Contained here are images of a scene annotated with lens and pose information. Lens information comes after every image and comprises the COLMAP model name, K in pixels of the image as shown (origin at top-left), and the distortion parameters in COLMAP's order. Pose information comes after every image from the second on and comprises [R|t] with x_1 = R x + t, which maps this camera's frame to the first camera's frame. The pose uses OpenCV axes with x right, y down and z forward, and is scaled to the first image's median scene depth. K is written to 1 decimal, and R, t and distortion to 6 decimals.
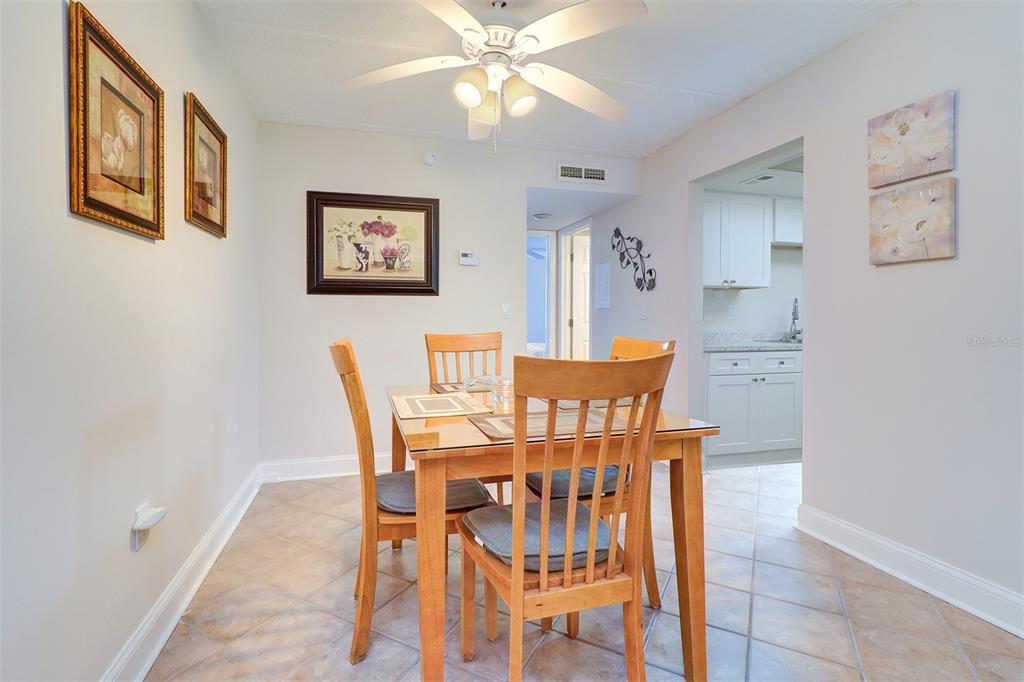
lens RADIAL K [[477.8, 0, 493.1], [0, 477.8, 324.5], [0, 0, 1]] dist [0.005640, -0.001395]
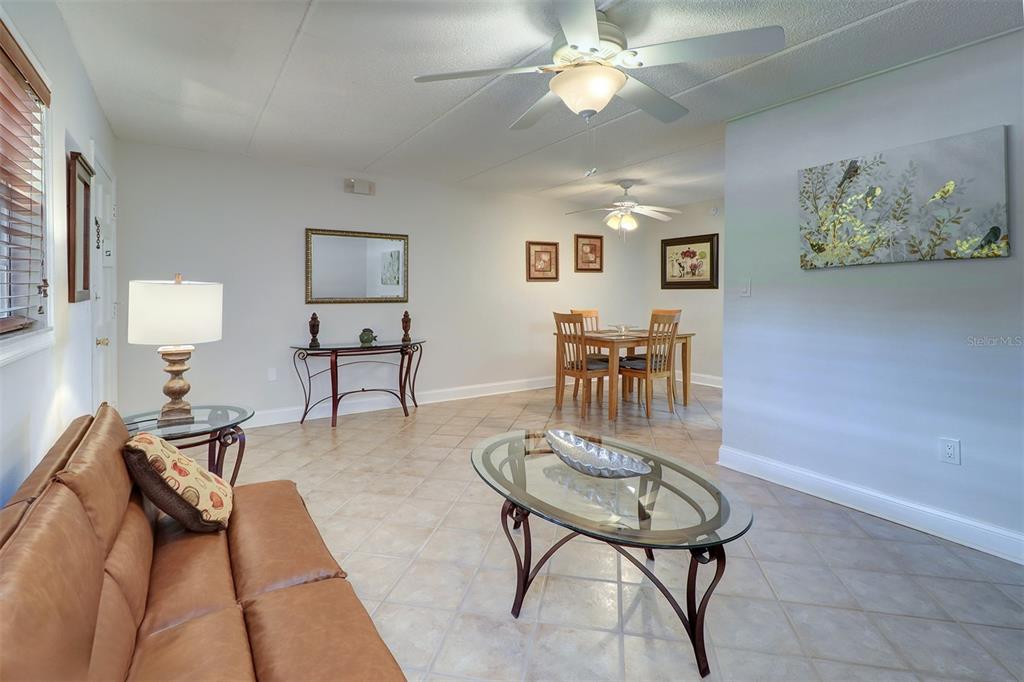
lens RADIAL K [[477.8, 0, 512.3], [0, 477.8, 314.7], [0, 0, 1]] dist [0.005640, -0.001395]
pose [[0.309564, 0.047237, -0.949704, 1.367013], [-0.015557, 0.998883, 0.044613, -0.033991], [0.950751, 0.000964, 0.309953, -0.258070]]
